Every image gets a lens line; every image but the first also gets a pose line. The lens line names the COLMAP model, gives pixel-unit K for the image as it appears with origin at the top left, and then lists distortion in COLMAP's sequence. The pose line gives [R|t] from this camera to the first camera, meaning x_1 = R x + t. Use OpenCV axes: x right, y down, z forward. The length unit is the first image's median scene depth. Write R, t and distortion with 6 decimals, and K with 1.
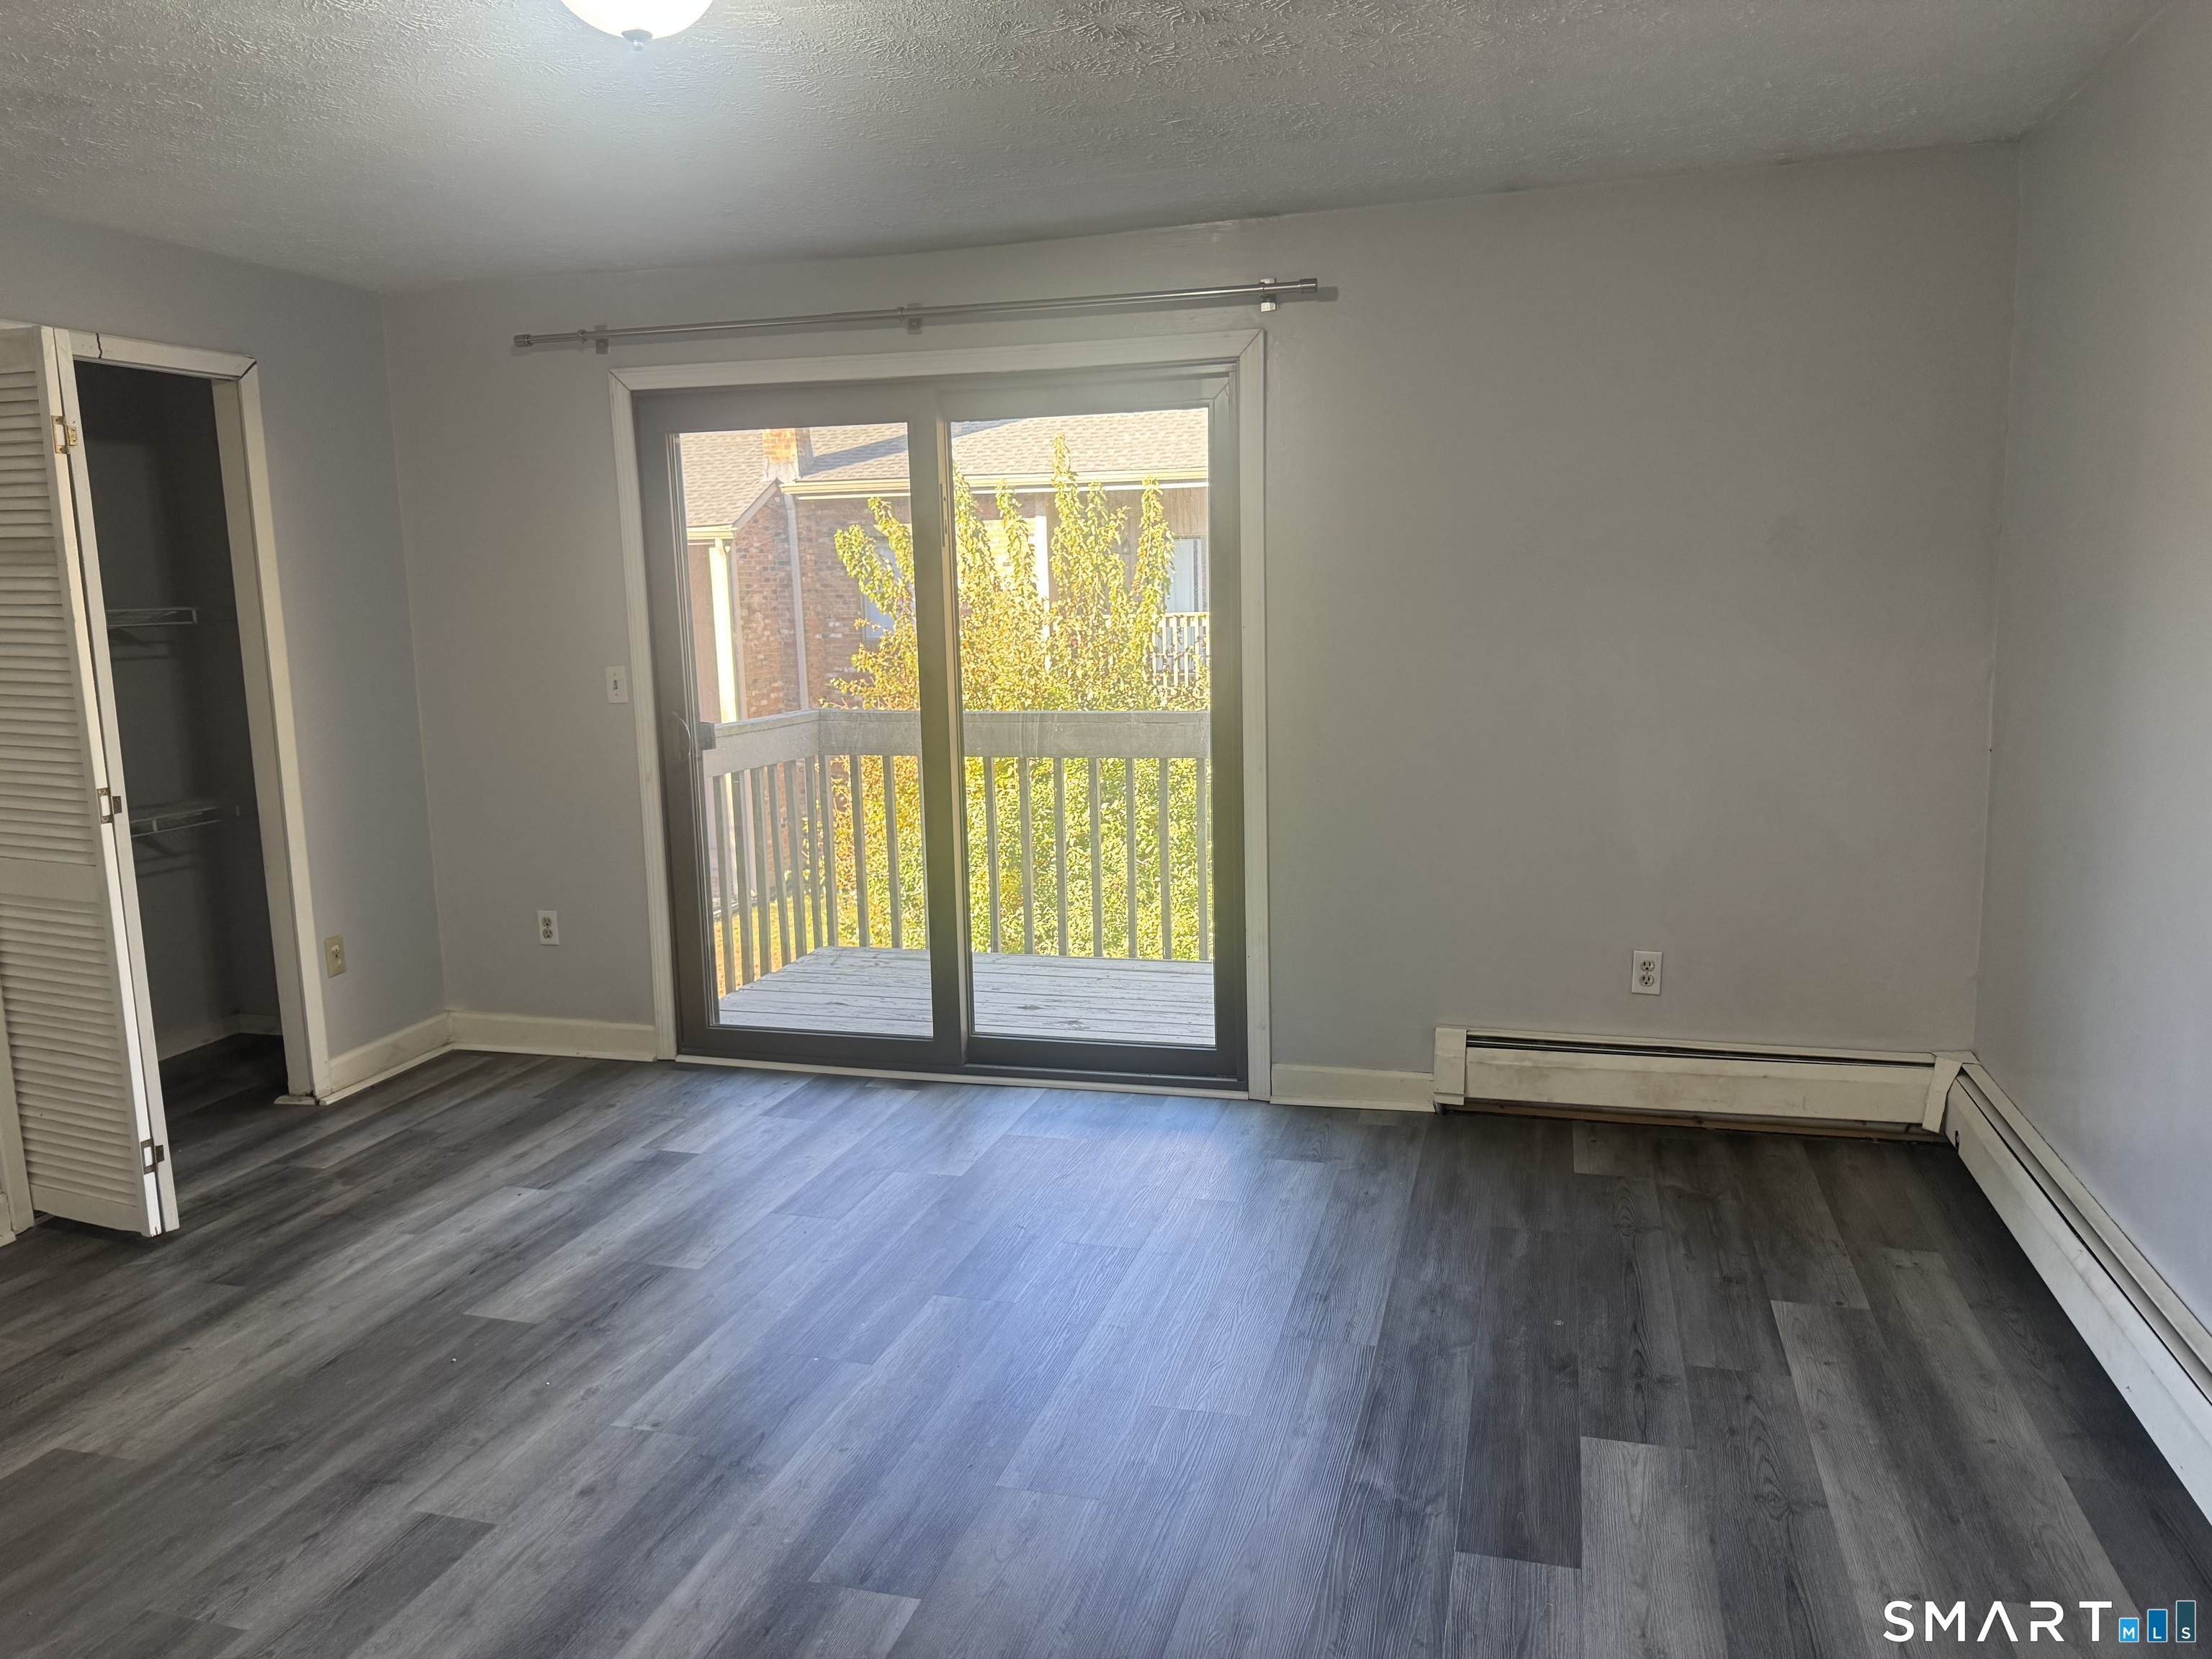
lens RADIAL K [[1567.5, 0, 1106.0], [0, 1567.5, 829.5], [0, 0, 1]] dist [0.098512, -0.158029]
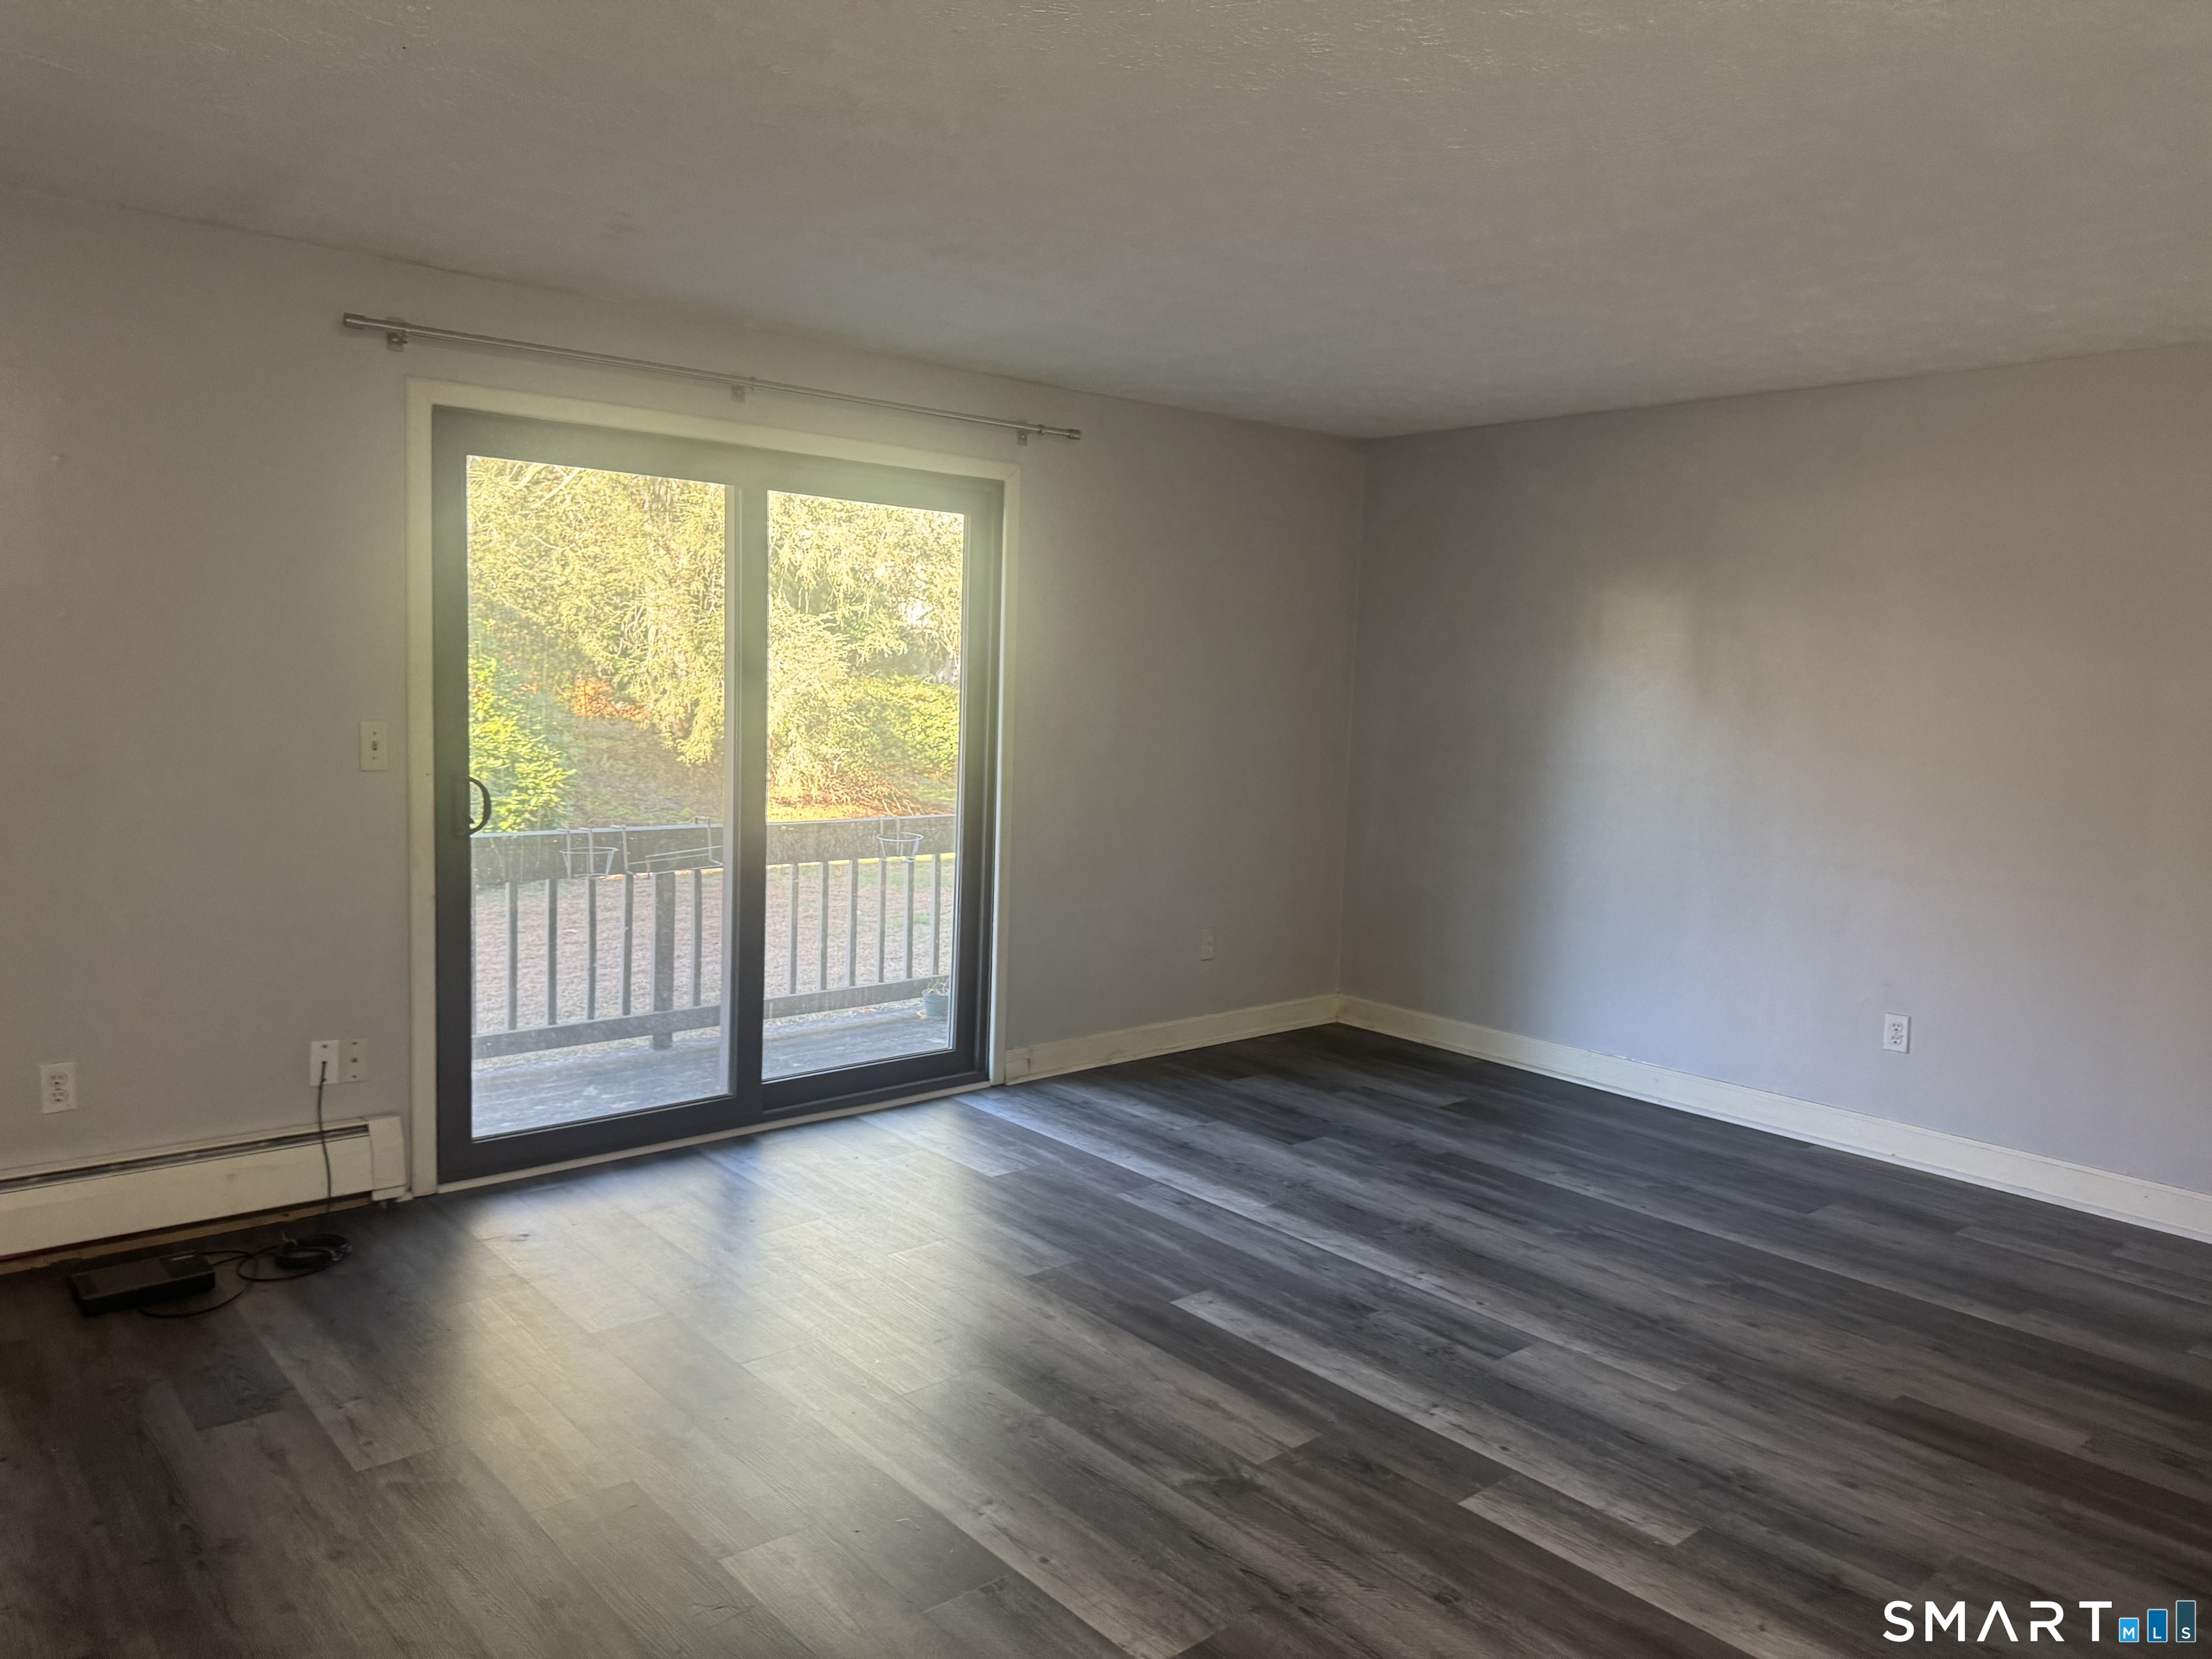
lens RADIAL K [[1567.5, 0, 1106.0], [0, 1567.5, 829.5], [0, 0, 1]] dist [0.098512, -0.158029]
pose [[0.553055, -0.049068, 0.831698, -0.805618], [0.089516, 0.995985, -0.000765, -0.013164], [-0.828322, 0.074873, 0.555227, 0.237713]]
